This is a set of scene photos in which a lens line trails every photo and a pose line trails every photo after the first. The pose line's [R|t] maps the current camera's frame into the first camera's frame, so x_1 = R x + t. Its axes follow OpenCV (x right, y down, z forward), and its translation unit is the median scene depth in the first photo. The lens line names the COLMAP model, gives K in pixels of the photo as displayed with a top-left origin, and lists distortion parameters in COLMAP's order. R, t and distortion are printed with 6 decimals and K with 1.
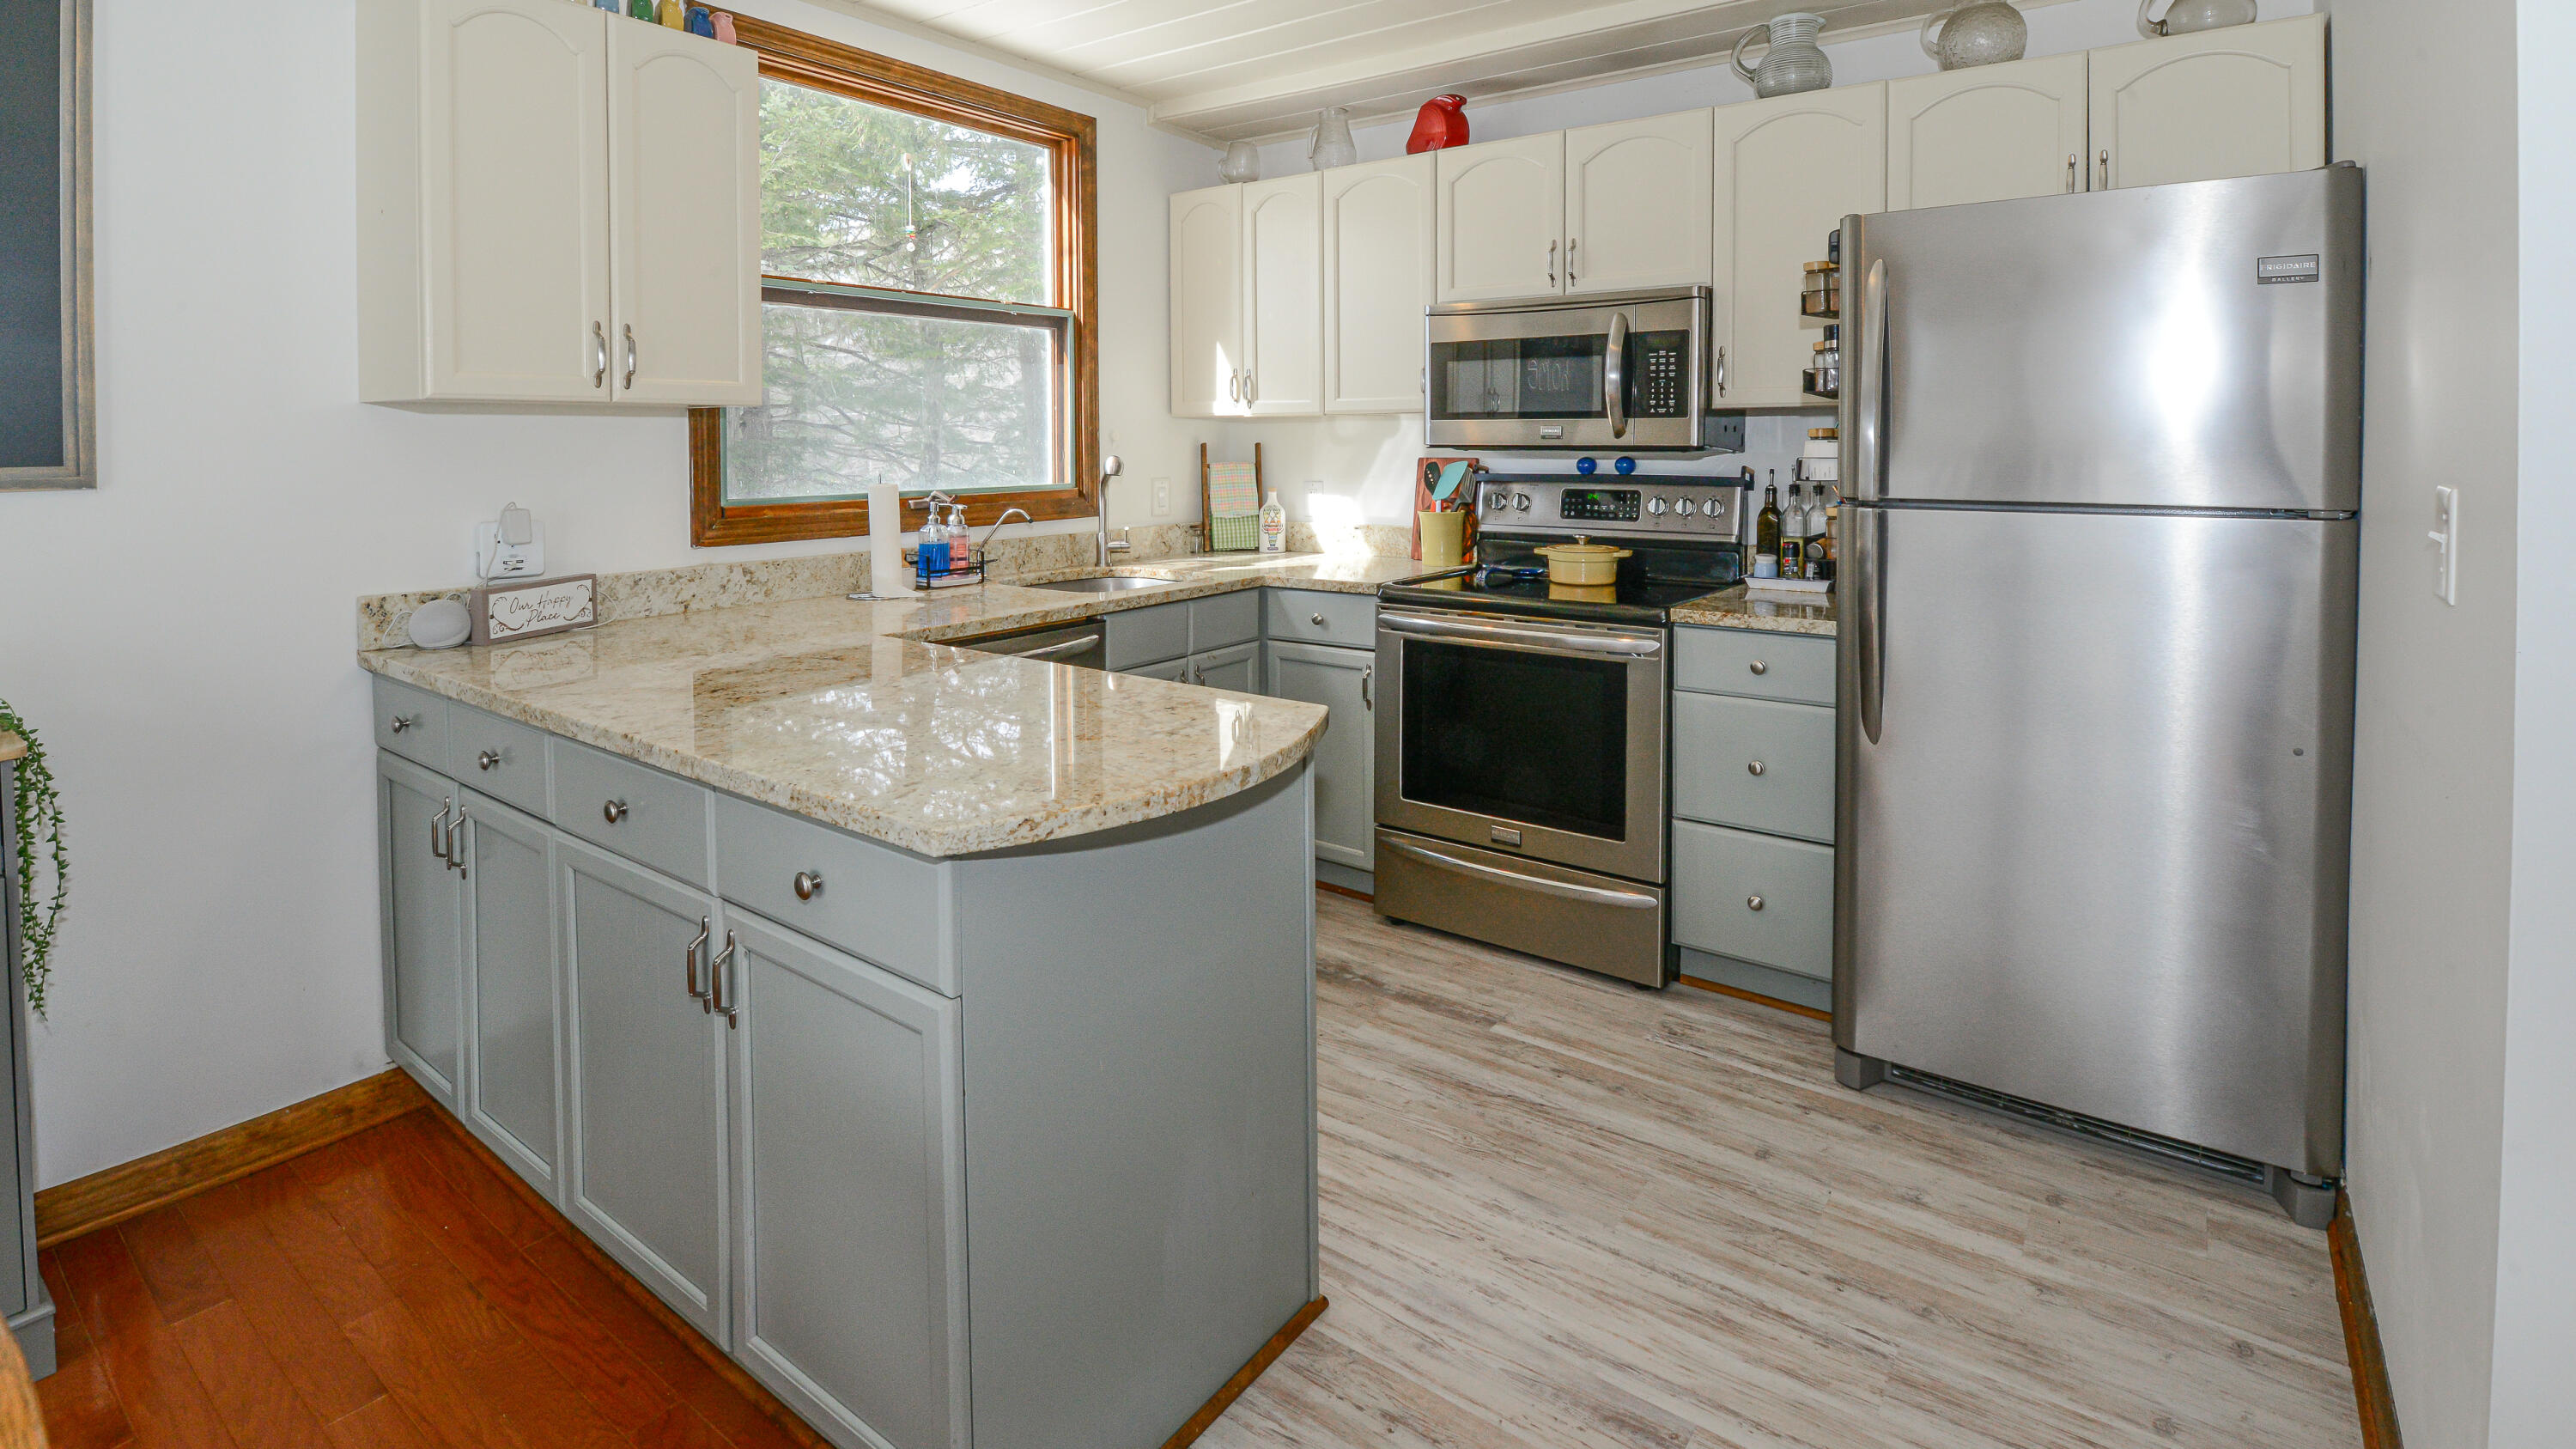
lens RADIAL K [[1181.2, 0, 1296.4], [0, 1181.2, 467.9], [0, 0, 1]] dist [-0.004441, -0.001469]
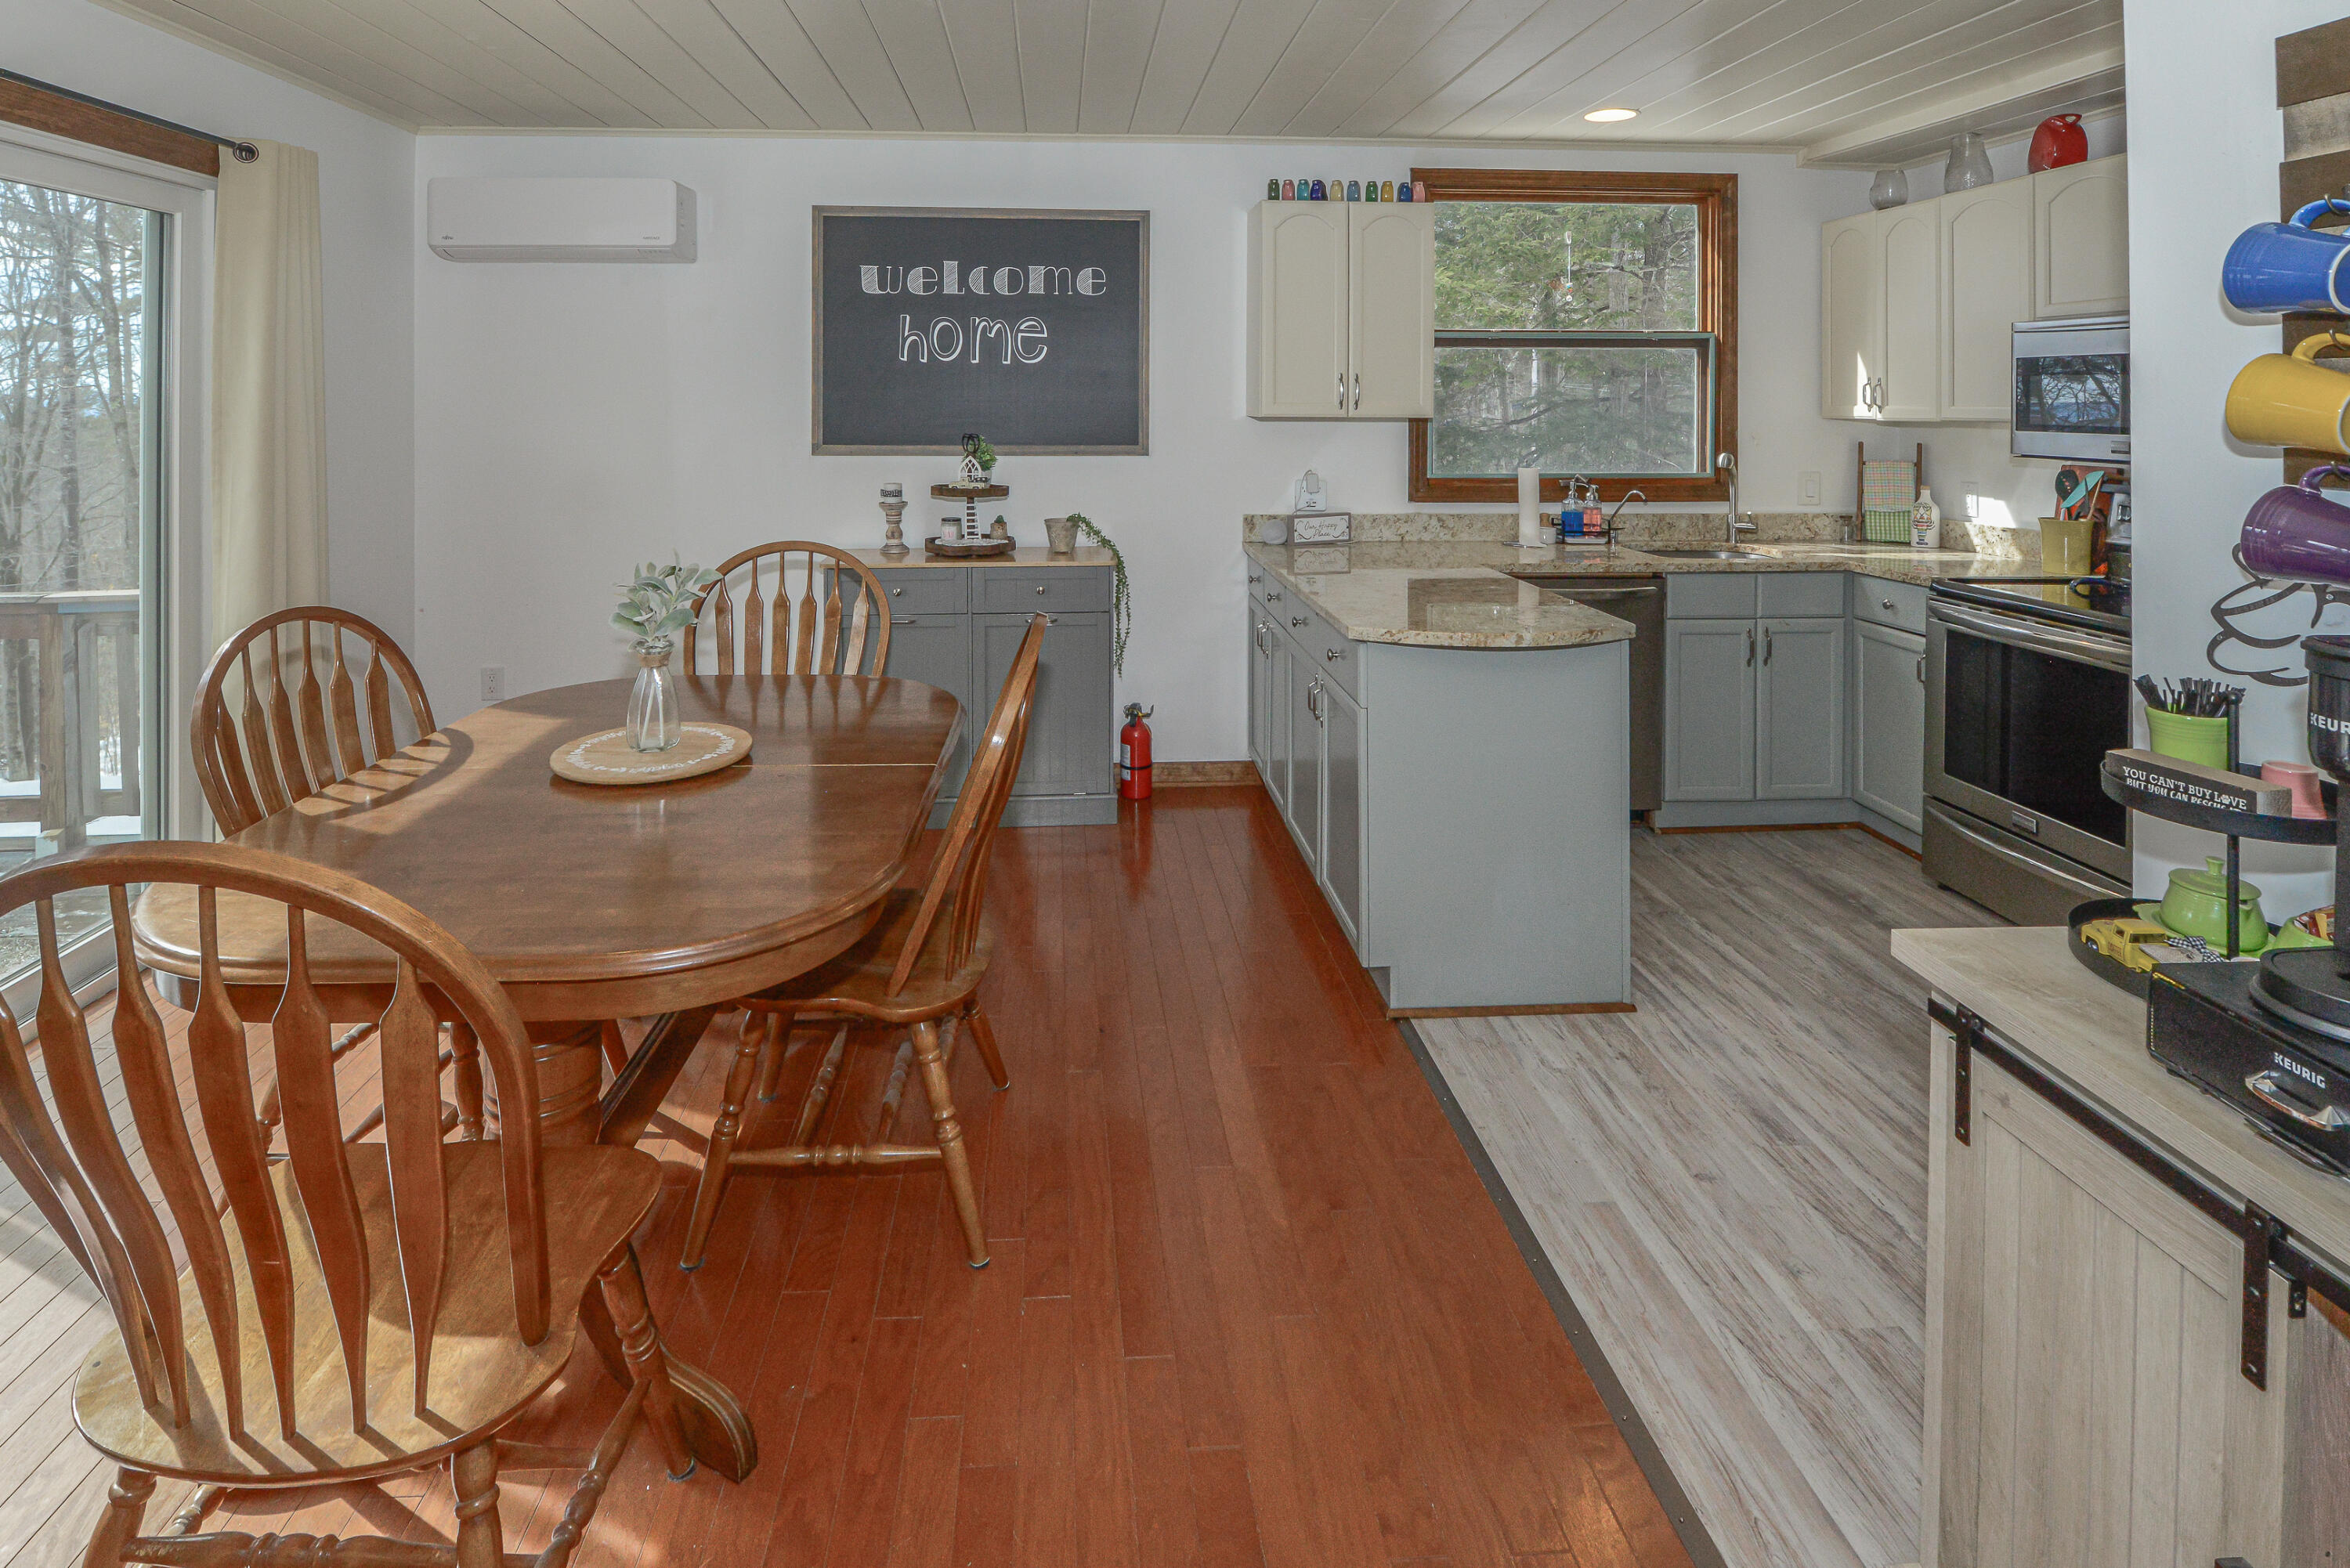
lens RADIAL K [[1051.0, 0, 1124.4], [0, 1051.0, 417.6], [0, 0, 1]] dist [0.001657, -0.000033]
pose [[0.639843, 0.008562, -0.768458, 0.361269], [-0.025397, 0.999627, -0.010008, -0.025263], [0.768086, 0.025920, 0.639822, -0.238531]]
